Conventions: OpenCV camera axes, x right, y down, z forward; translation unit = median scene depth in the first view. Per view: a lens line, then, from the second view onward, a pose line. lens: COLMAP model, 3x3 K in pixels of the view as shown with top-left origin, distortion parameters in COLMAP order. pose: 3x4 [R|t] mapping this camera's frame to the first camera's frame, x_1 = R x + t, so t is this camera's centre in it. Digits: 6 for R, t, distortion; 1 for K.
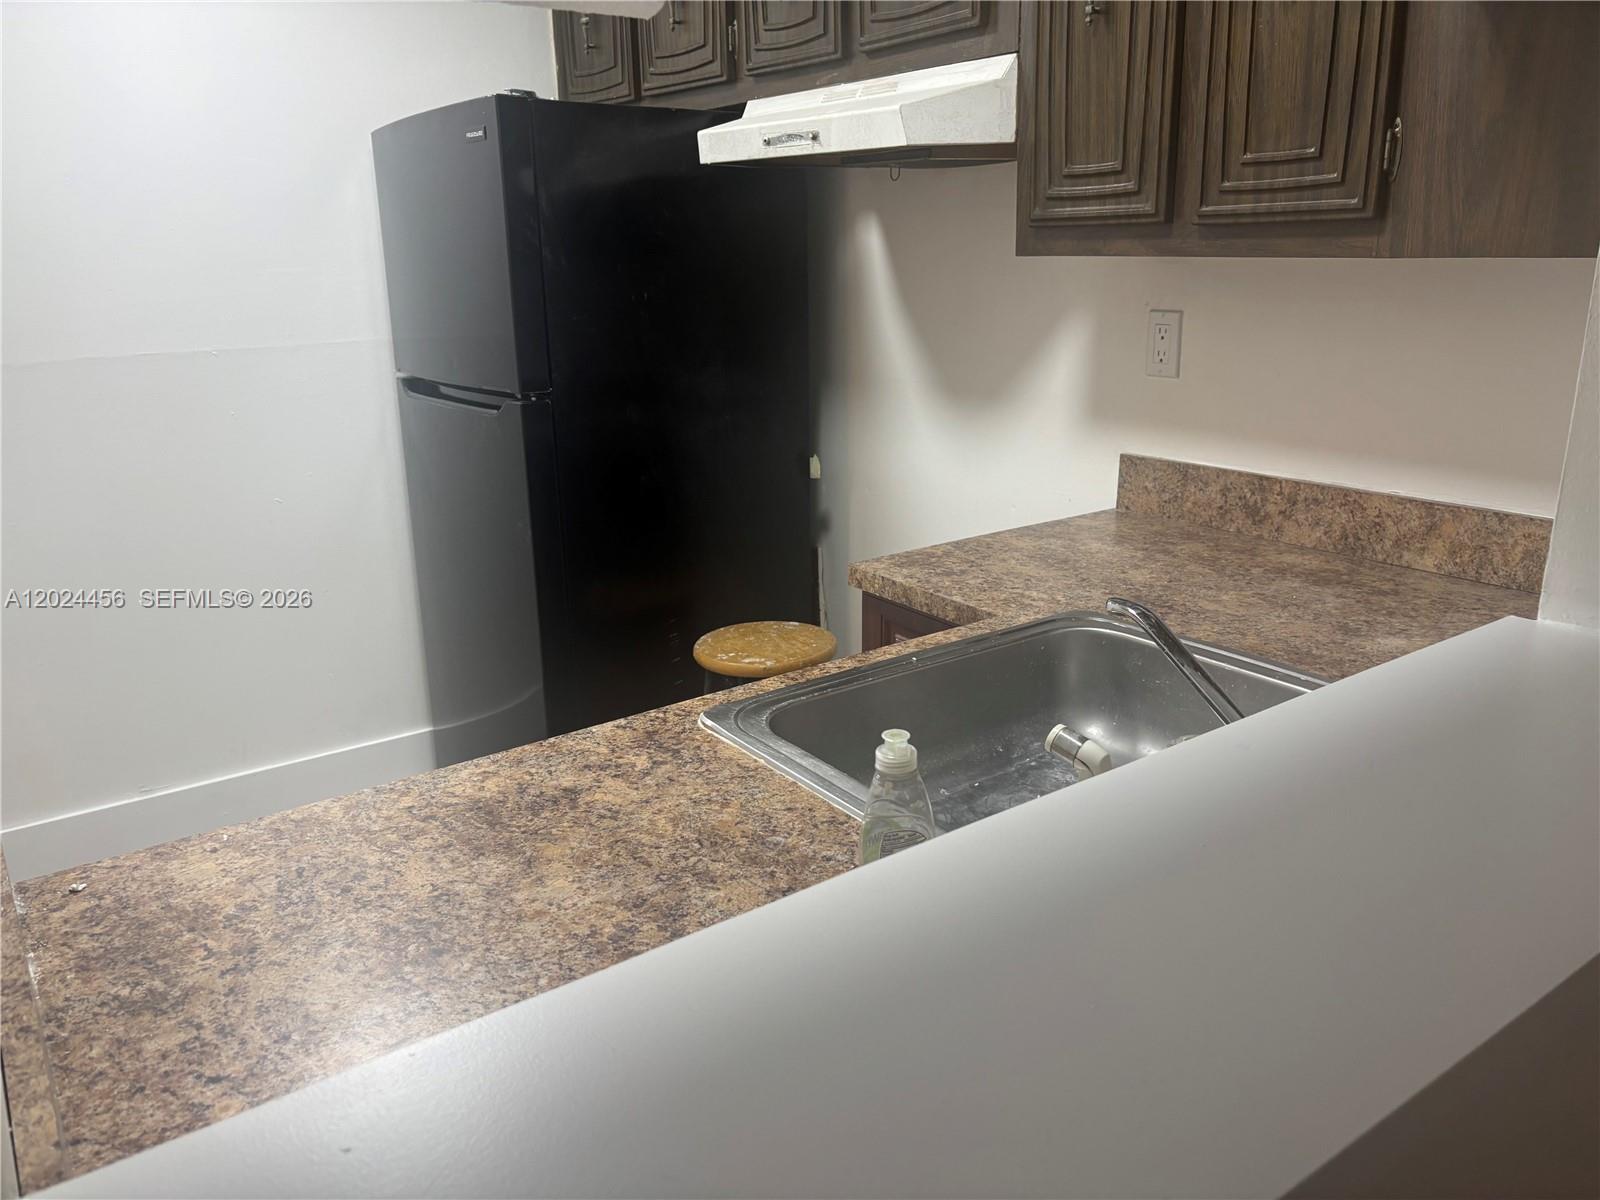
lens RADIAL K [[1239.6, 0, 800.0], [0, 1239.6, 600.0], [0, 0, 1]] dist [0.034394, -0.002336]
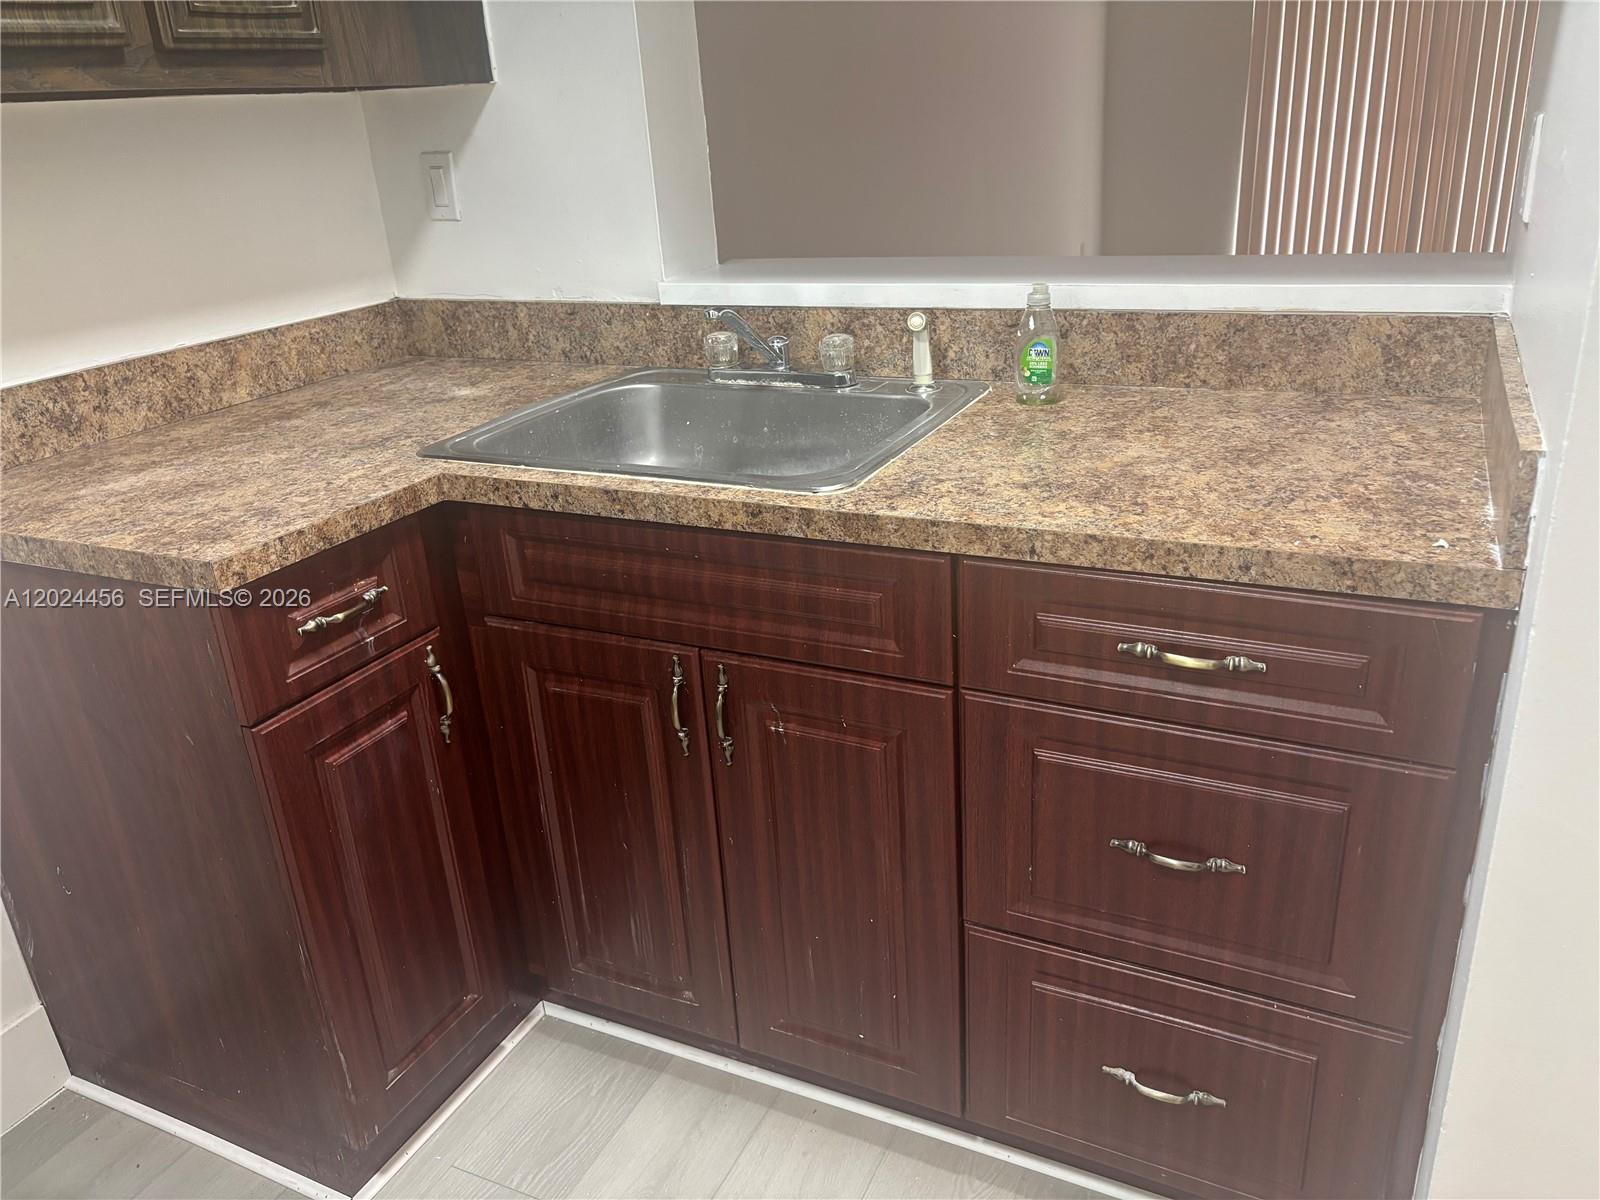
lens RADIAL K [[1205.5, 0, 809.2], [0, 1205.5, 603.7], [0, 0, 1]] dist [0.037092, -0.047348]
pose [[-0.487069, -0.283723, 0.825993, -0.648718], [0.314650, 0.825244, 0.469008, -0.212870], [-0.814714, 0.488338, -0.312677, 0.979235]]
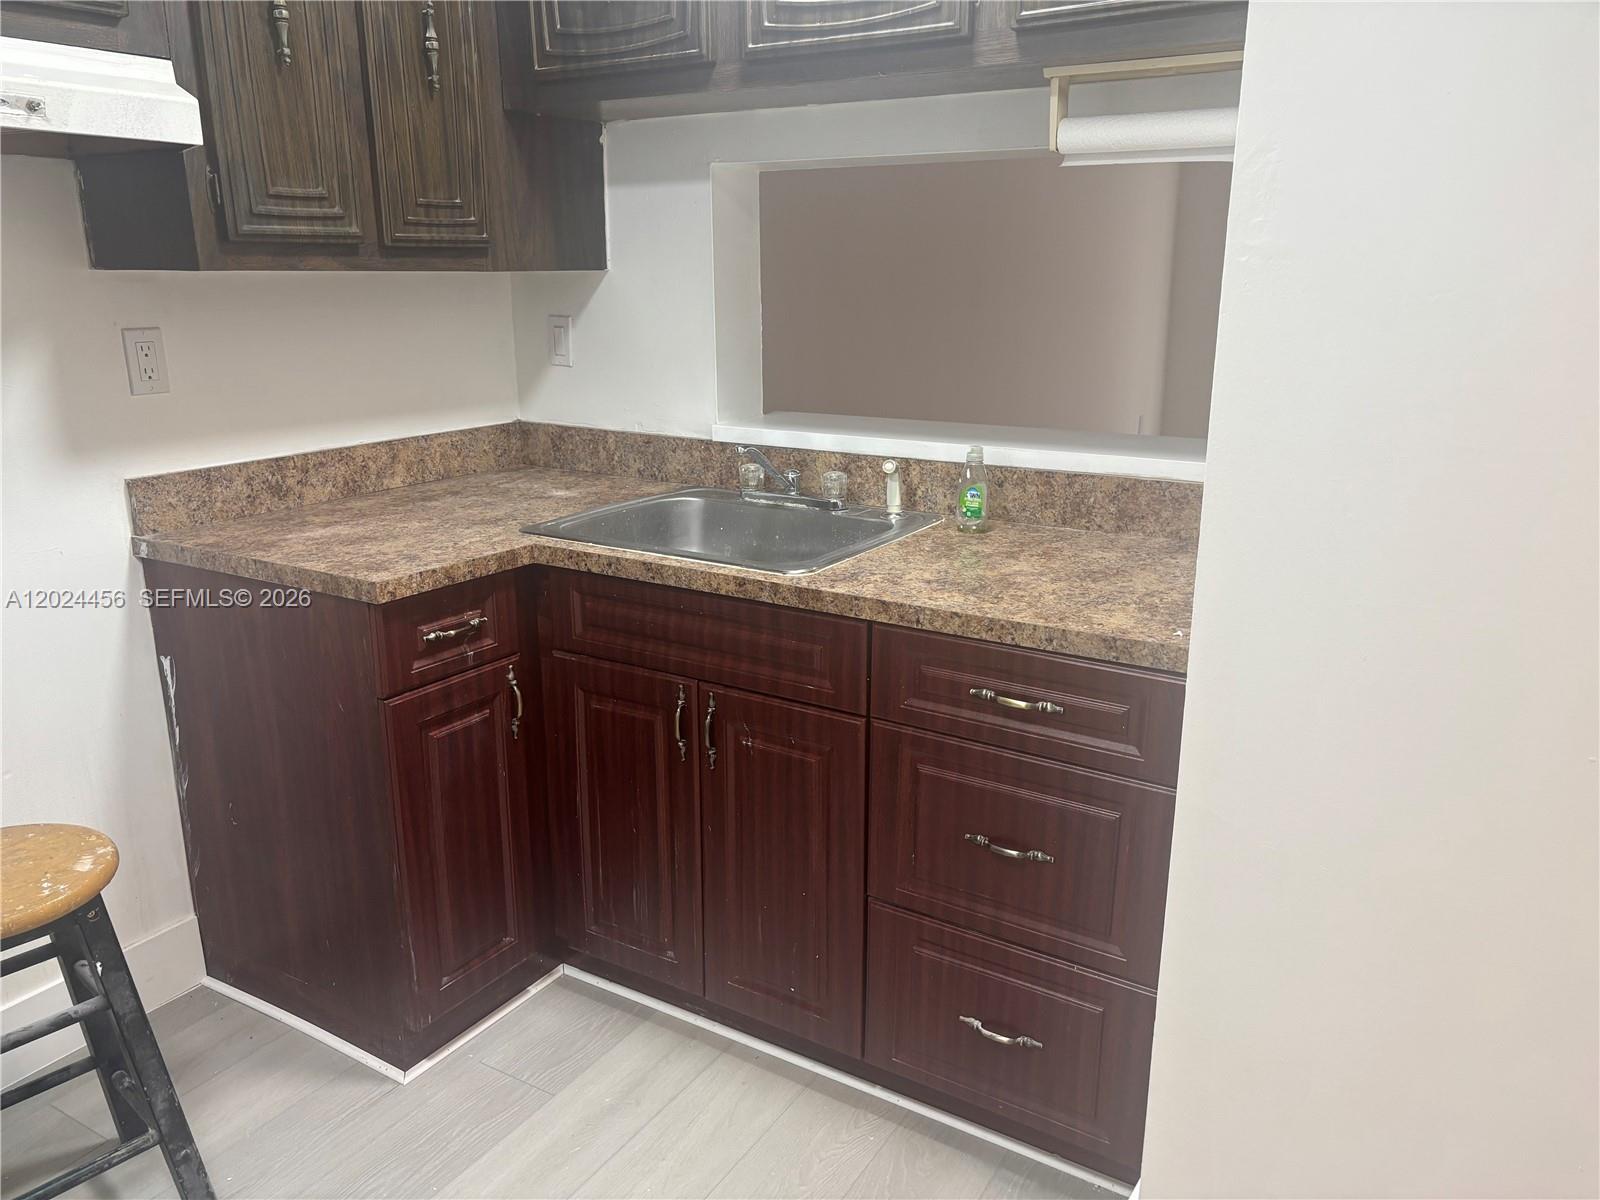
lens RADIAL K [[1214.4, 0, 796.7], [0, 1214.4, 609.2], [0, 0, 1]] dist [0.040286, -0.041396]
pose [[-0.393423, -0.229144, 0.890343, -0.967737], [0.269521, 0.897143, 0.349990, -0.262494], [-0.878963, 0.377661, -0.291197, 1.023300]]
